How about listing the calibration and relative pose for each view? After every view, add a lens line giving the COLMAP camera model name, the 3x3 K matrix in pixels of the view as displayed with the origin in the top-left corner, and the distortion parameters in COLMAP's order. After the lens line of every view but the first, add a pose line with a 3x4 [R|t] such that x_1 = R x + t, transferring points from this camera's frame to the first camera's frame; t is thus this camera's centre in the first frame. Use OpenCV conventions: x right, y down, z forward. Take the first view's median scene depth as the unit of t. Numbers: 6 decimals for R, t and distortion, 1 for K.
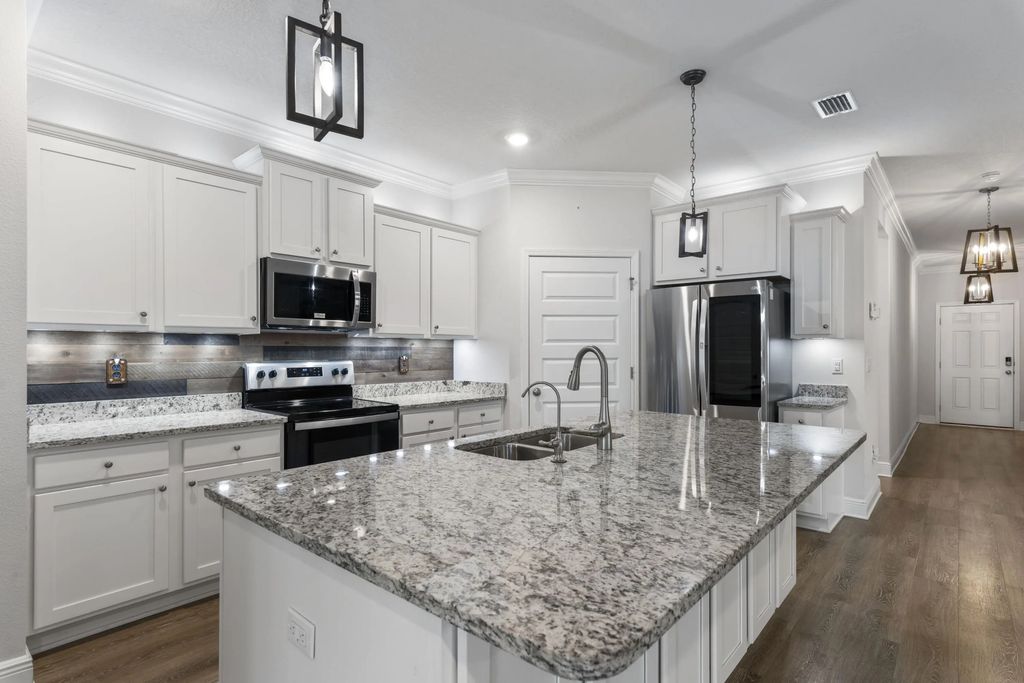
lens RADIAL K [[507.0, 0, 504.1], [0, 507.0, 351.9], [0, 0, 1]] dist [0.004955, -0.001935]
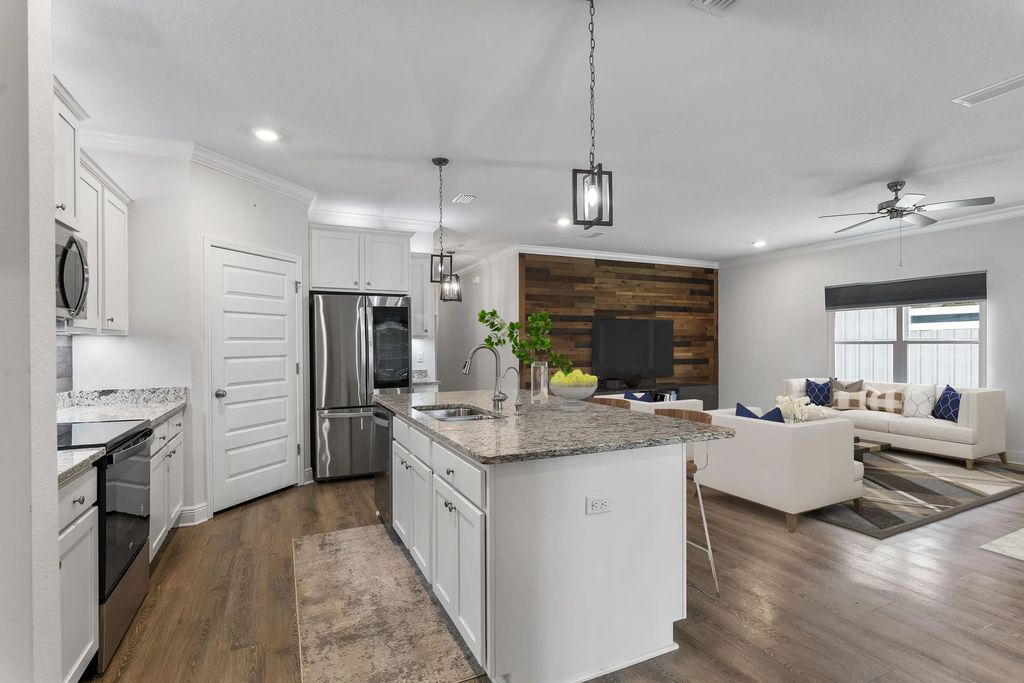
lens RADIAL K [[507.0, 0, 512.5], [0, 507.0, 349.8], [0, 0, 1]] dist [0.004955, -0.001935]
pose [[0.397009, -0.008624, 0.917774, -0.697827], [0.013480, 0.999903, 0.003564, 0.003595], [-0.917716, 0.010957, 0.397087, 0.176822]]
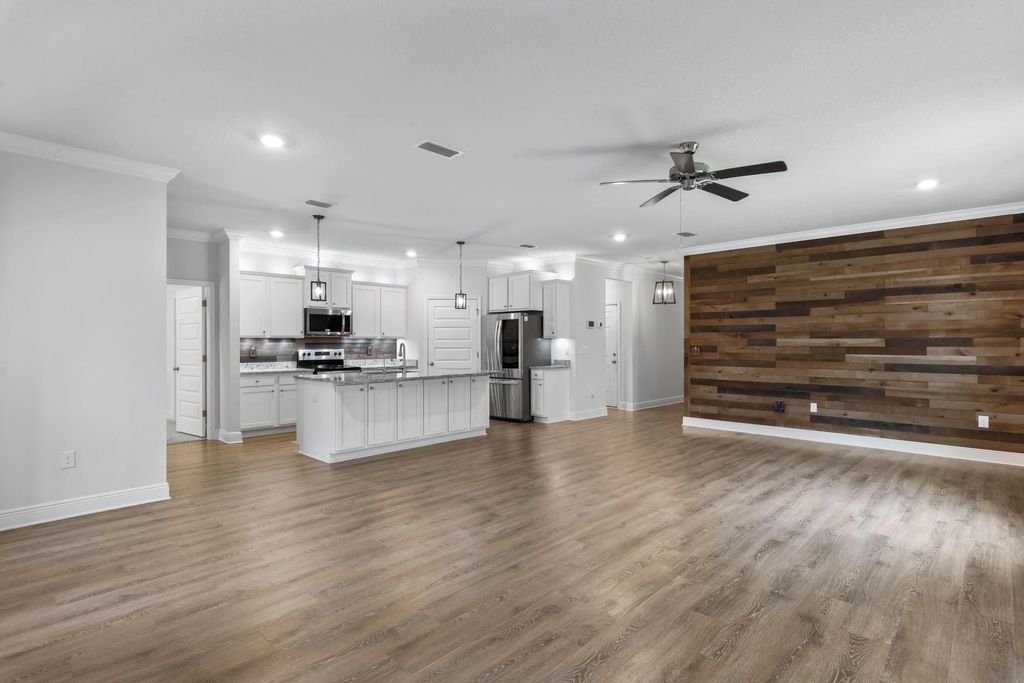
lens RADIAL K [[507.0, 0, 509.4], [0, 507.0, 342.6], [0, 0, 1]] dist [0.004955, -0.001935]
pose [[0.998710, -0.002531, -0.050706, 0.588622], [0.002318, 0.999988, -0.004268, 0.000667], [0.050716, 0.004145, 0.998705, -1.296373]]
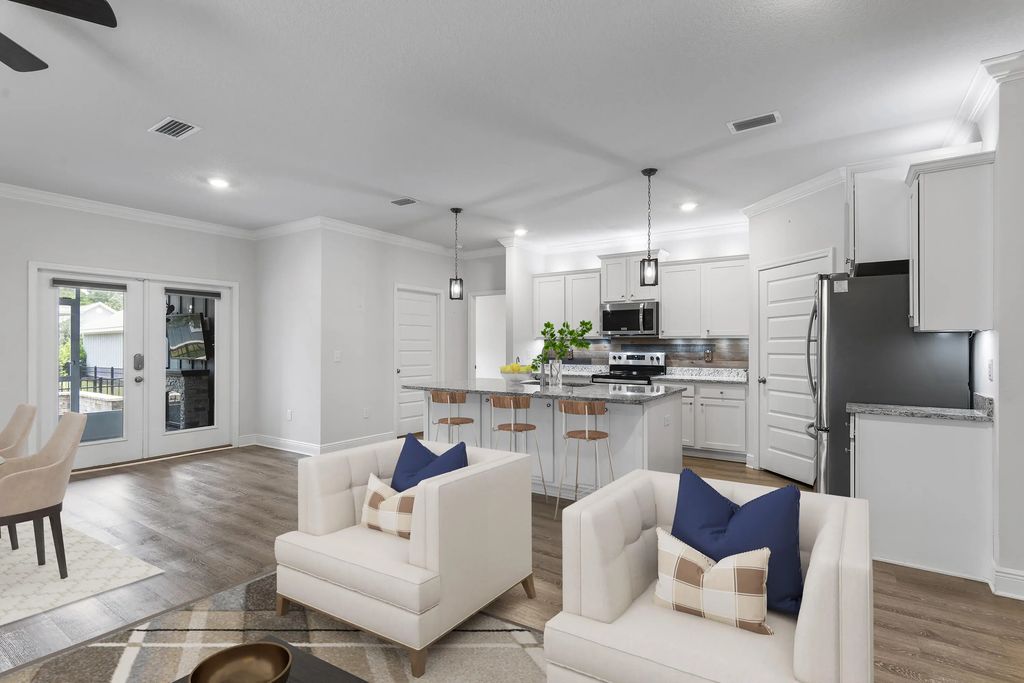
lens RADIAL K [[507.0, 0, 515.8], [0, 507.0, 340.0], [0, 0, 1]] dist [0.004955, -0.001935]
pose [[0.129338, -0.011279, -0.991536, 1.444878], [-0.005658, 0.999911, -0.012112, -0.000848], [0.991584, 0.007177, 0.129262, 0.296540]]
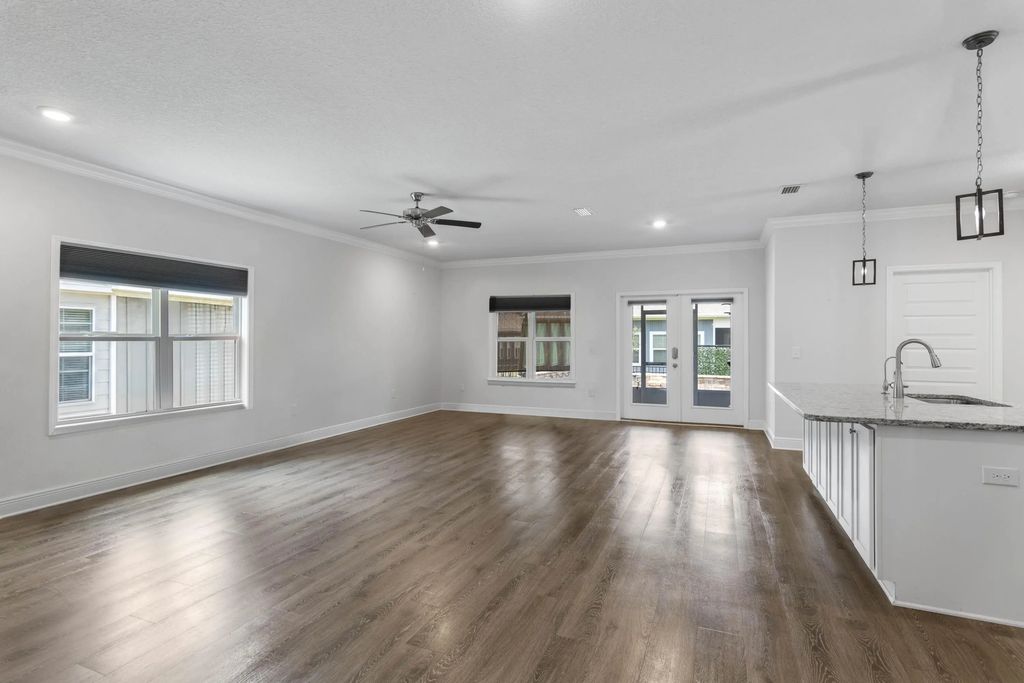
lens RADIAL K [[507.0, 0, 514.6], [0, 507.0, 339.0], [0, 0, 1]] dist [0.004955, -0.001935]
pose [[-0.945967, -0.005916, -0.324208, 1.119087], [-0.005927, 0.999982, -0.000953, -0.000979], [0.324207, 0.001020, -0.945986, 1.219178]]
